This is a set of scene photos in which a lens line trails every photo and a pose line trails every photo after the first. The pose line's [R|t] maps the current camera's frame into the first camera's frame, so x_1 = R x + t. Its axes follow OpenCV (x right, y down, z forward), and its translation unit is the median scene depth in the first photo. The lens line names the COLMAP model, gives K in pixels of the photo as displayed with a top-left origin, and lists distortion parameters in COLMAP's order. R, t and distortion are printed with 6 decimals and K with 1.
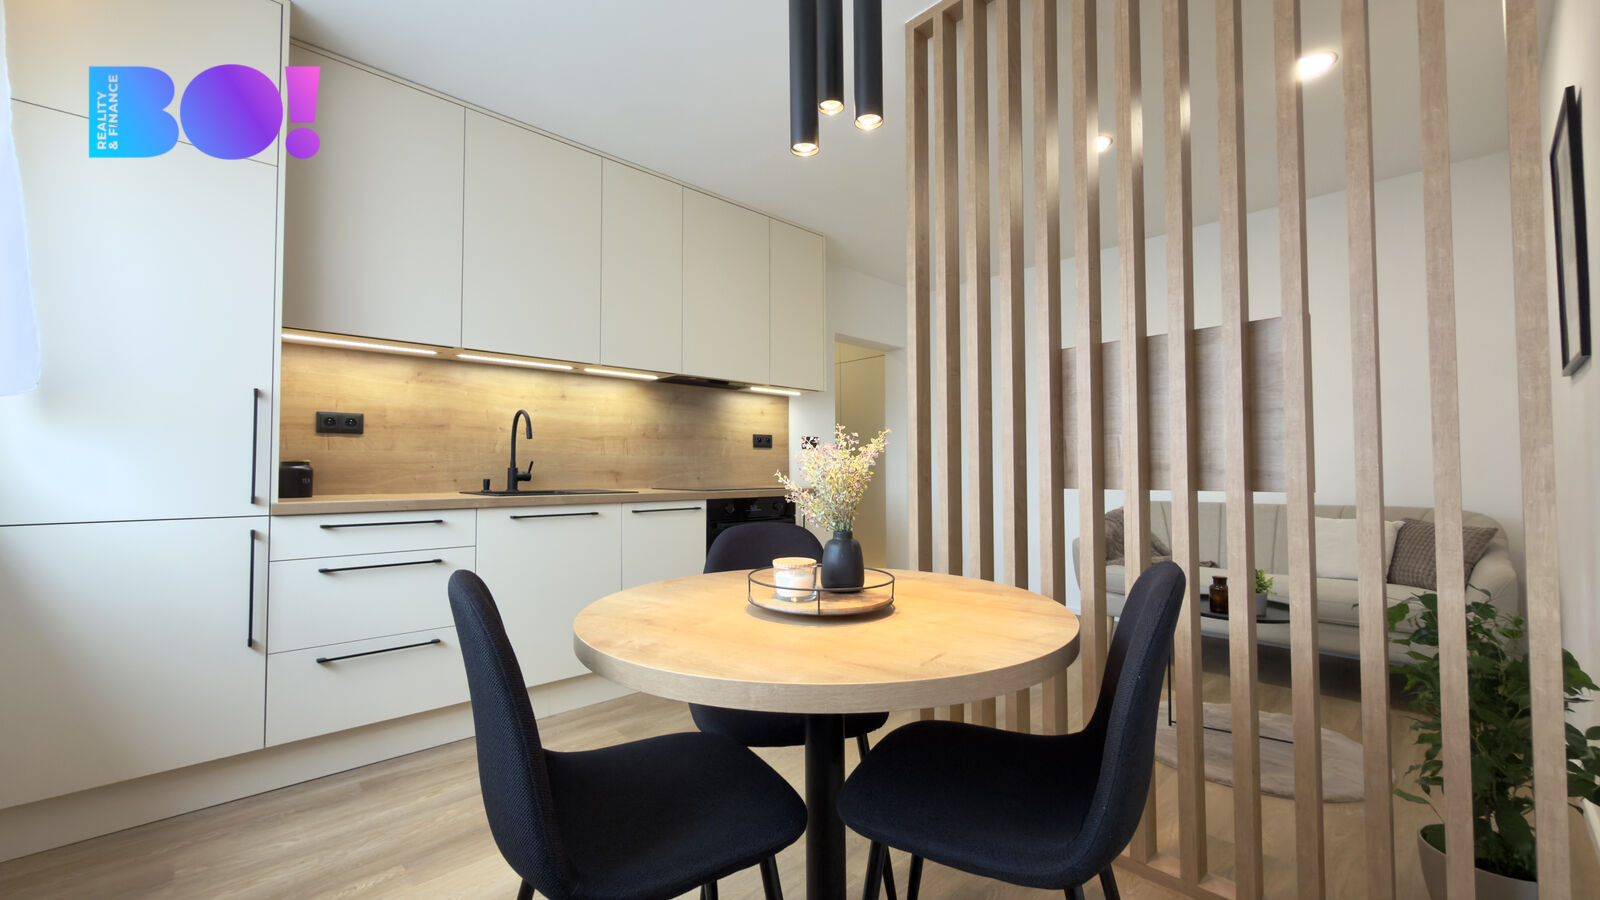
lens RADIAL K [[628.1, 0, 800.0], [0, 628.1, 450.0], [0, 0, 1]] dist [-0.000082, 0.000324]
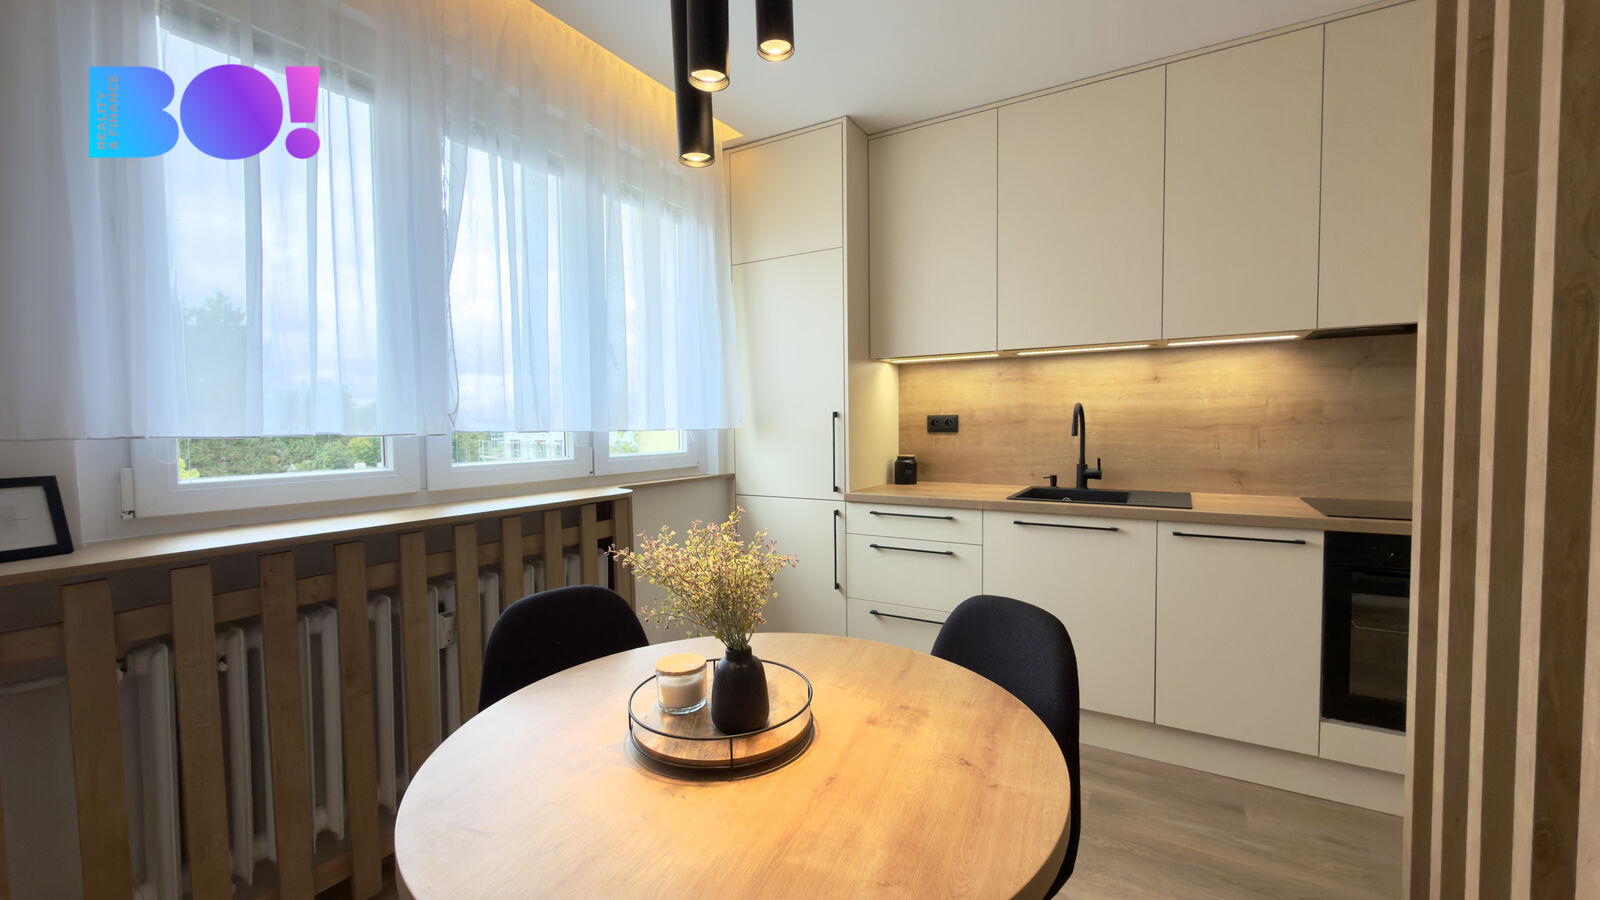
lens RADIAL K [[628.1, 0, 800.0], [0, 628.1, 450.0], [0, 0, 1]] dist [-0.000082, 0.000324]
pose [[0.283061, 0.037783, -0.958357, 0.324181], [0.039746, 0.997903, 0.051081, -0.058453], [0.958278, -0.052550, 0.280966, 0.349895]]
